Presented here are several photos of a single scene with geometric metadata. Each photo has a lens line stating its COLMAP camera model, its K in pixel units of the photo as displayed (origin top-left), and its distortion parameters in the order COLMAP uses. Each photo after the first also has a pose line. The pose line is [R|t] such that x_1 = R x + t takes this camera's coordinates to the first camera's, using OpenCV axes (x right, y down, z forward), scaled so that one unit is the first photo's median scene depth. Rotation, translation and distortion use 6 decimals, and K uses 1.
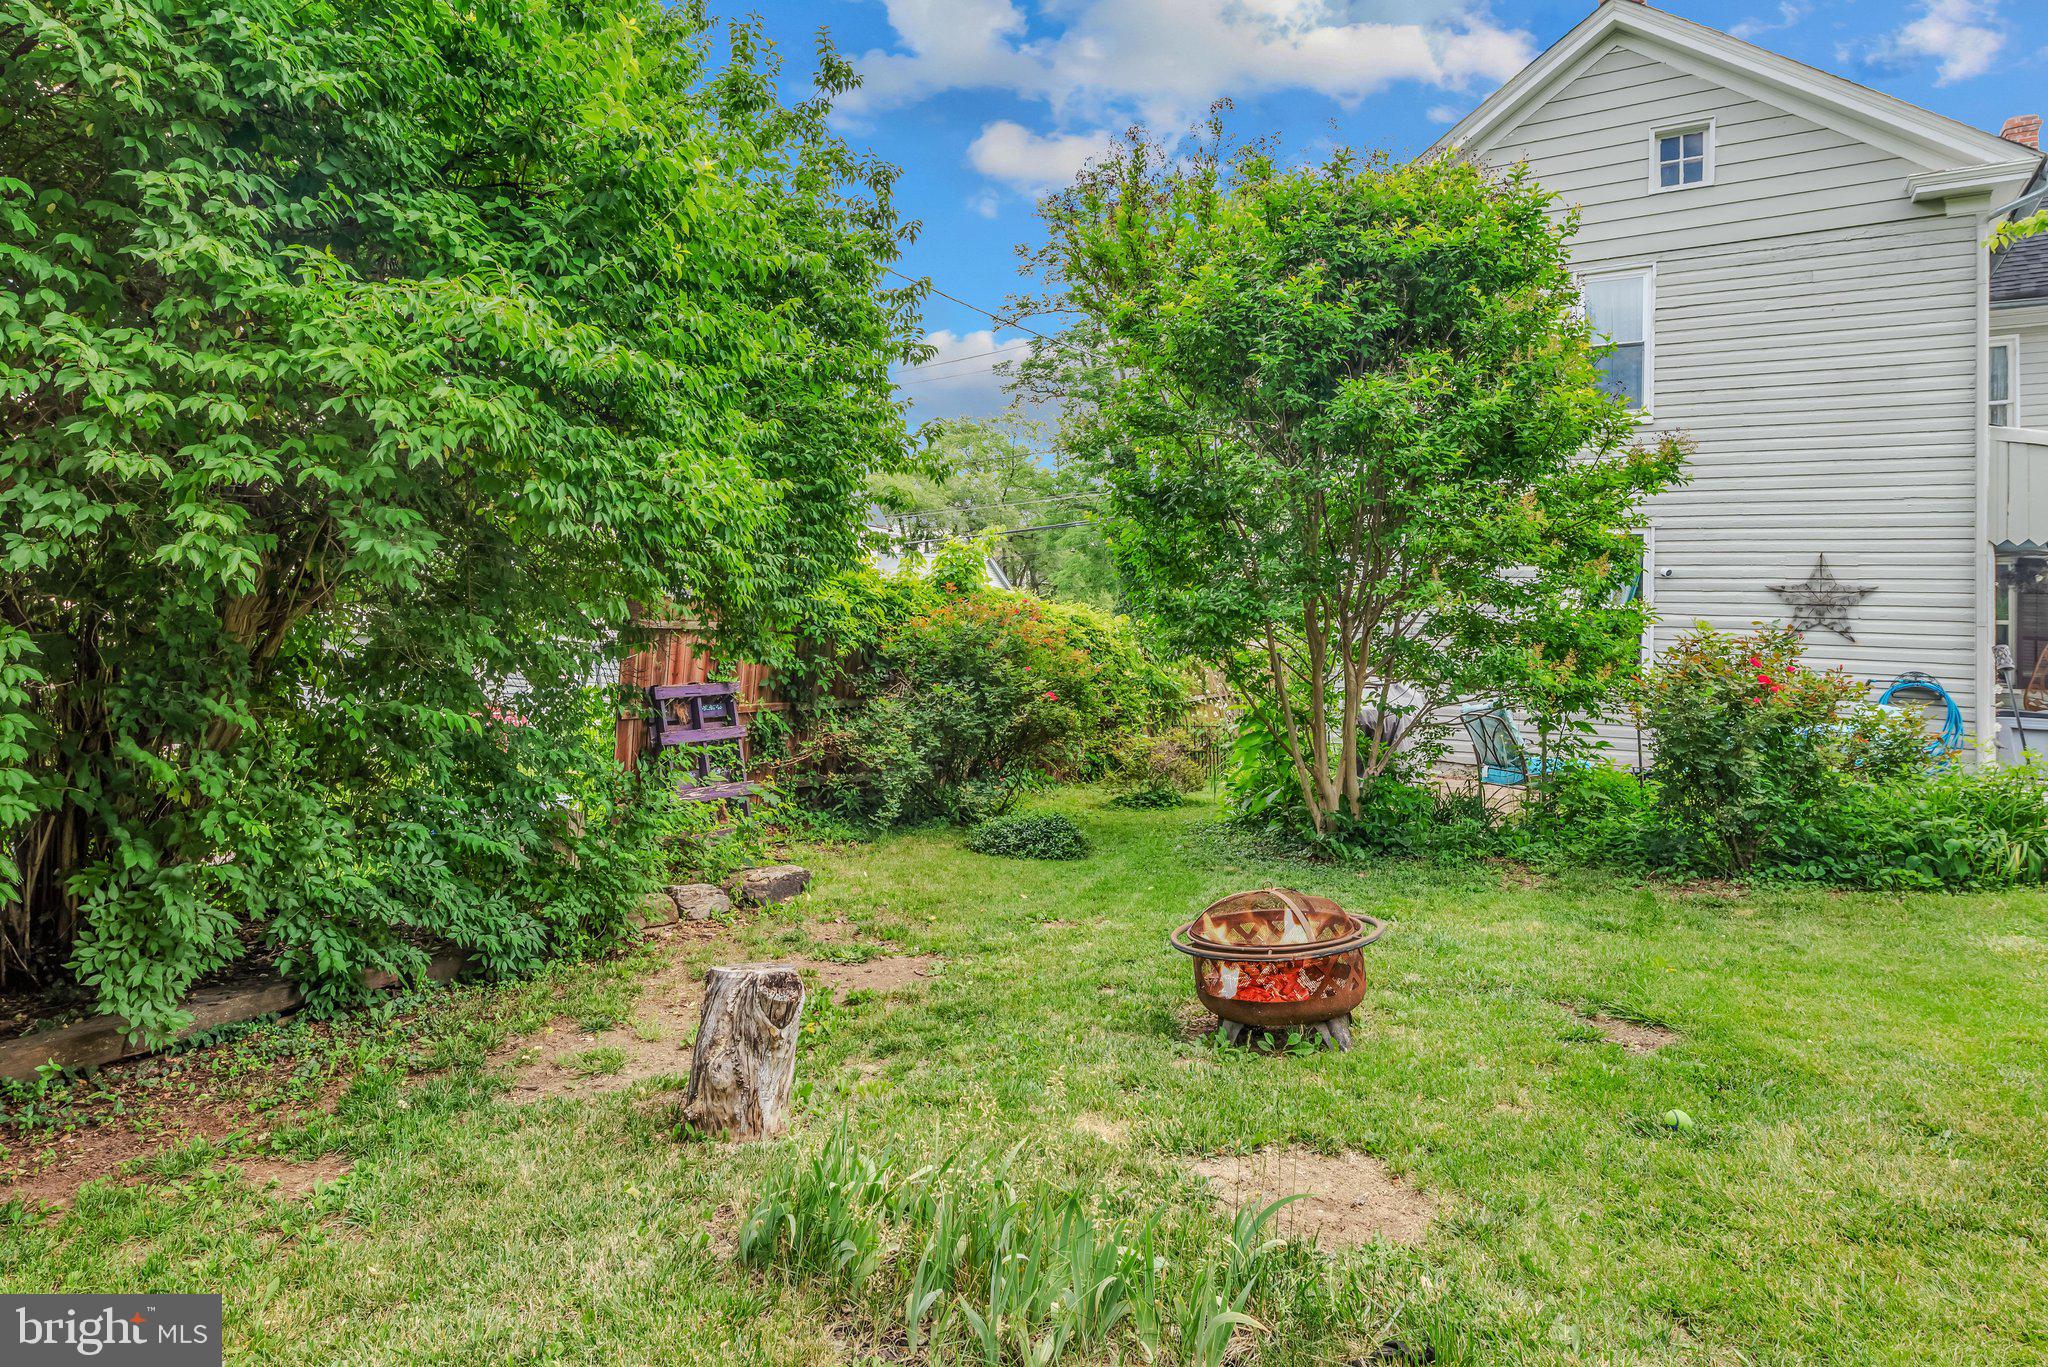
lens RADIAL K [[1129.0, 0, 1020.8], [0, 1129.0, 594.0], [0, 0, 1]] dist [-0.008626, -0.000941]
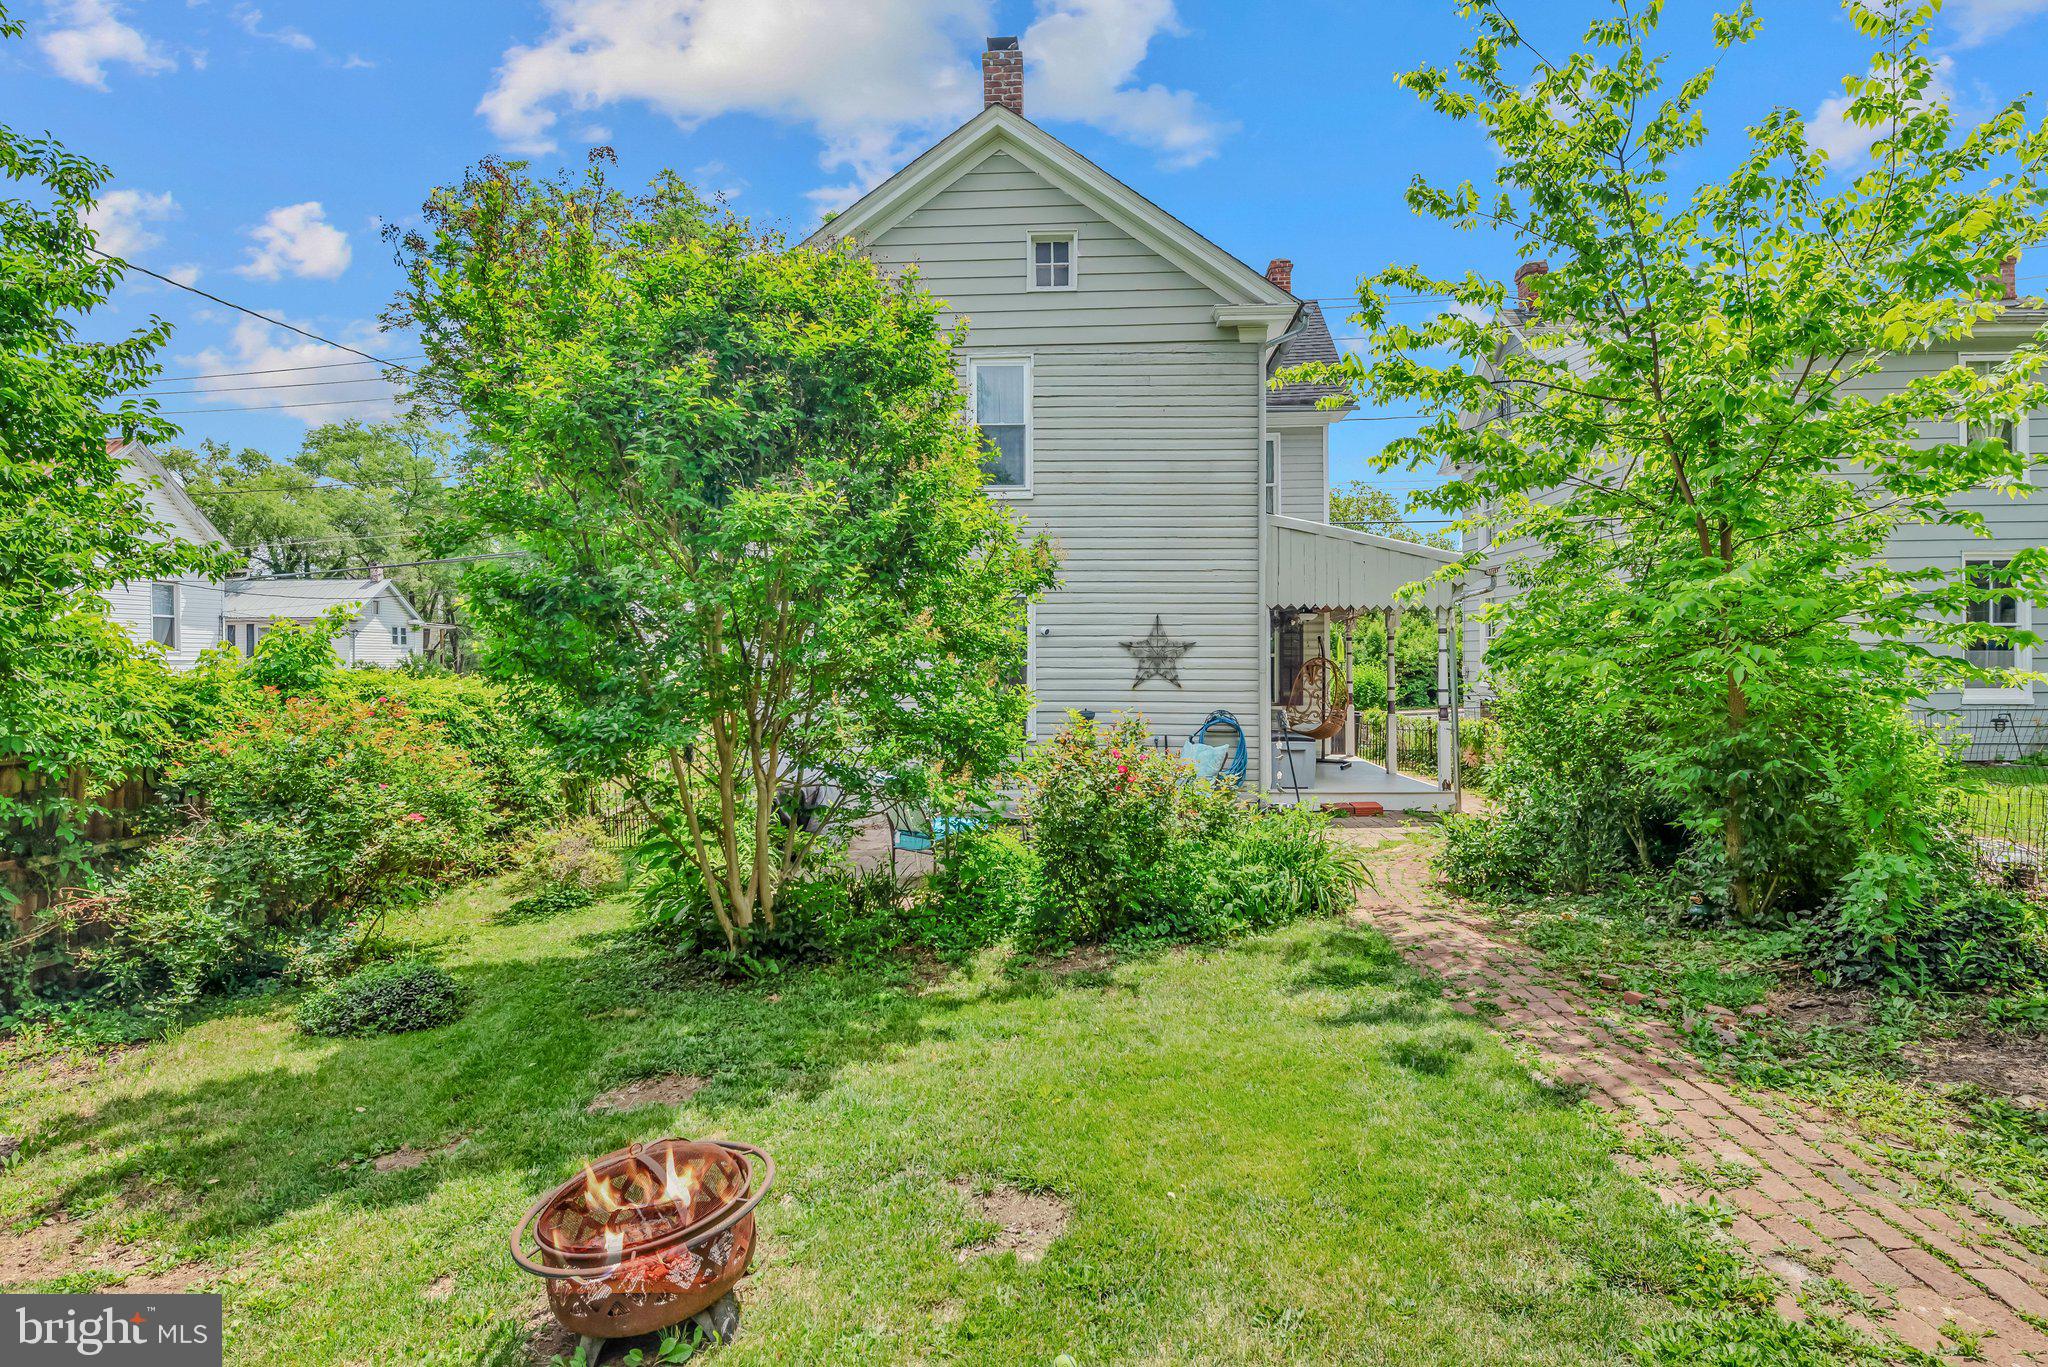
lens RADIAL K [[1056.2, 0, 1030.3], [0, 1056.2, 650.2], [0, 0, 1]] dist [-0.013952, 0.000320]
pose [[0.873981, -0.037479, 0.484512, 0.063532], [0.014863, 0.998617, 0.050437, -0.081942], [-0.485732, -0.036880, 0.873329, 0.111103]]
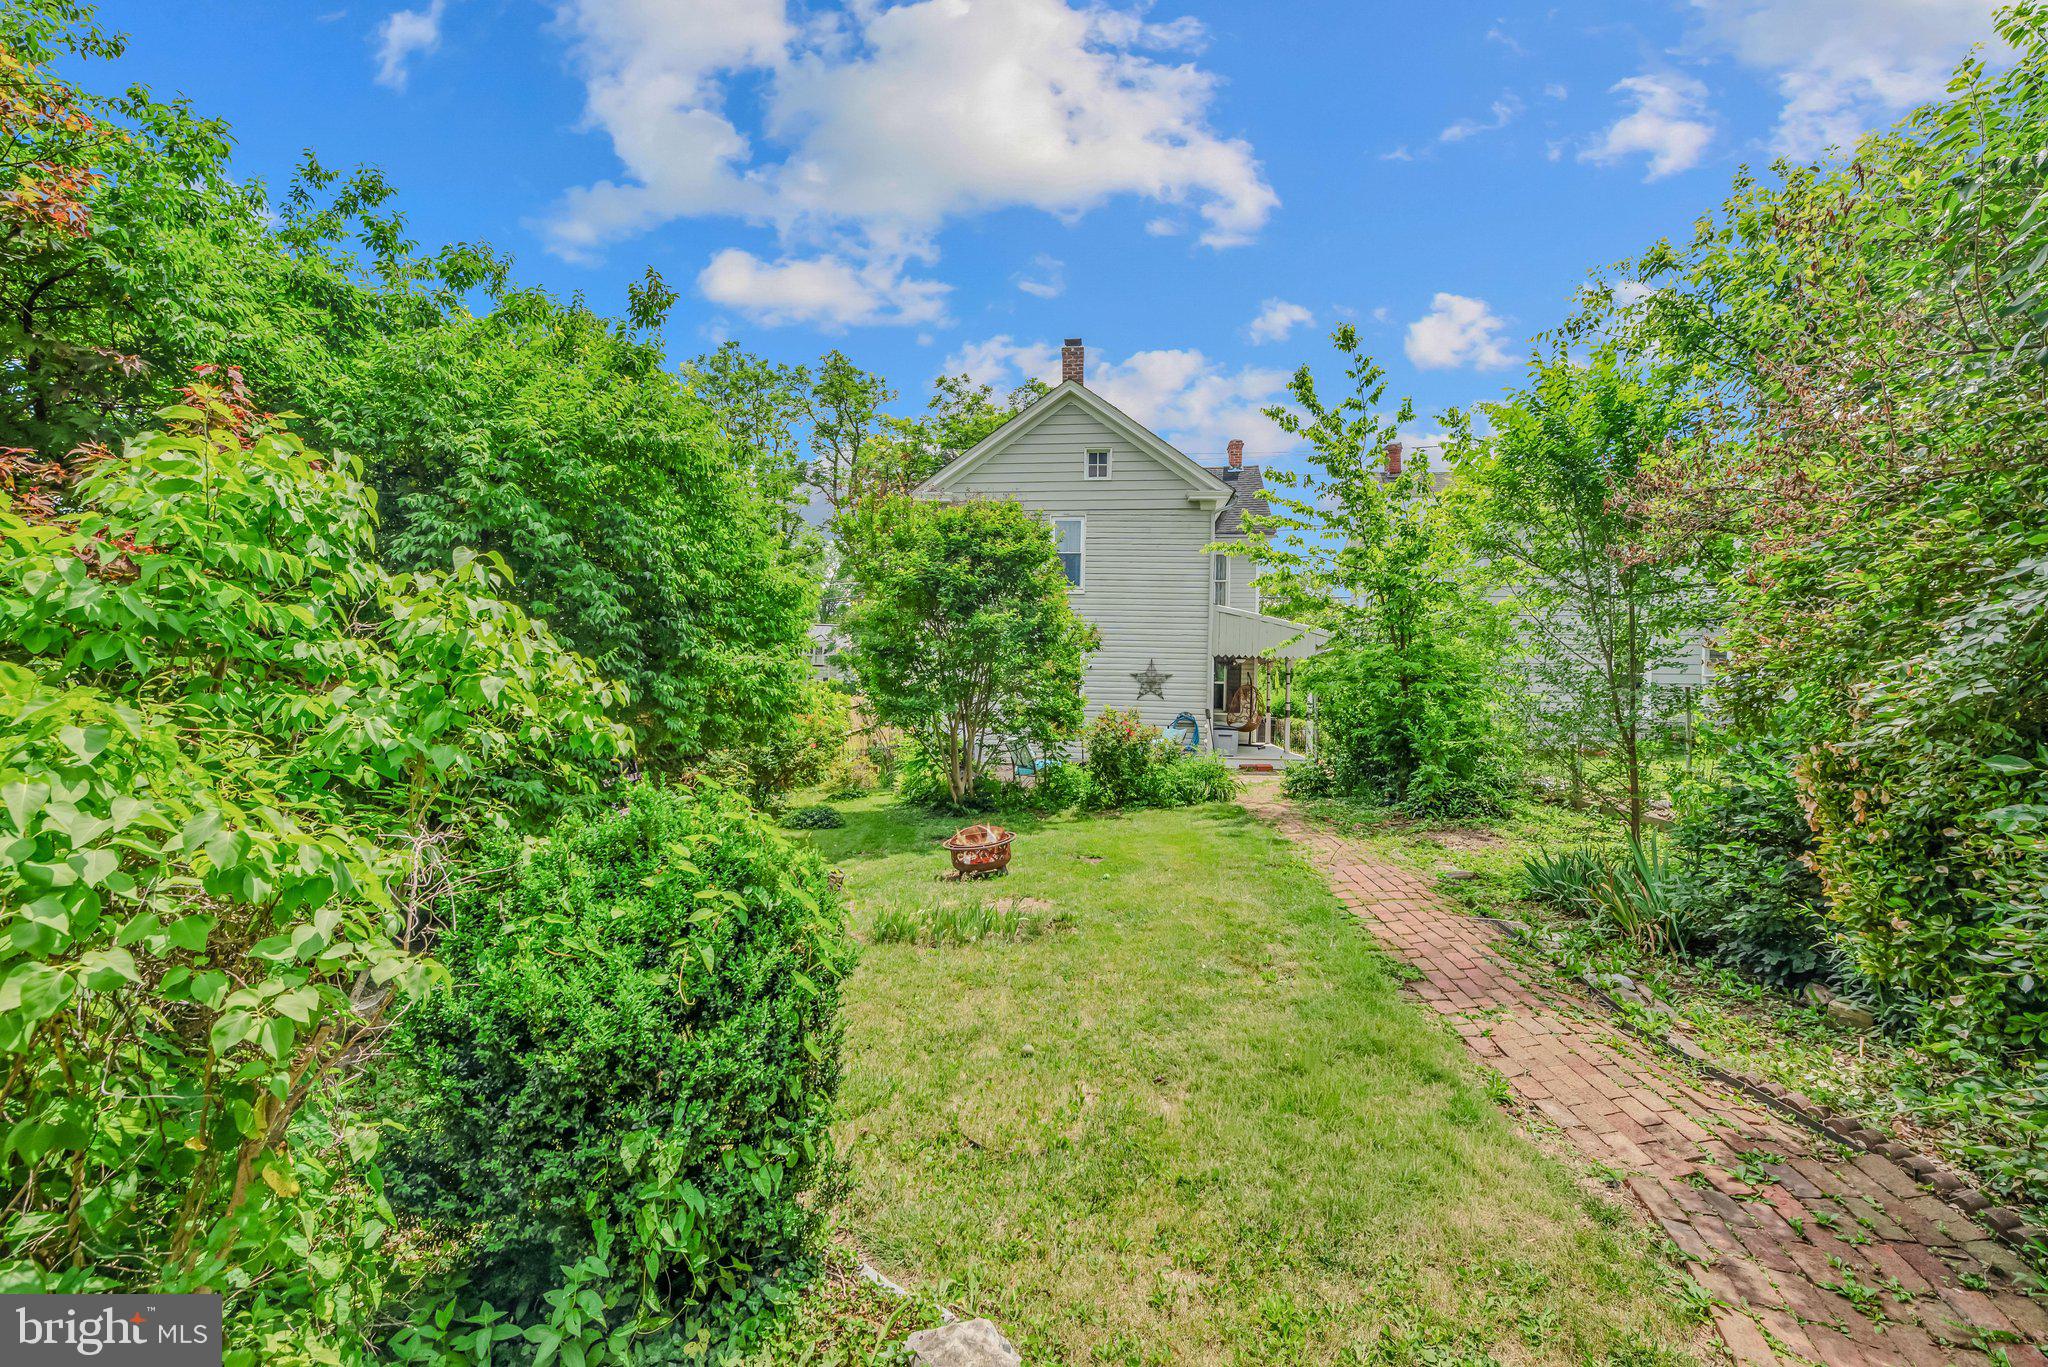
lens RADIAL K [[828.5, 0, 1024.0], [0, 828.5, 683.5], [0, 0, 1]] dist [-0.008643, -0.000294]
pose [[0.897542, -0.022790, 0.440339, -0.322070], [-0.003527, 0.998260, 0.058855, -0.118124], [-0.440914, -0.054378, 0.895900, -0.490033]]
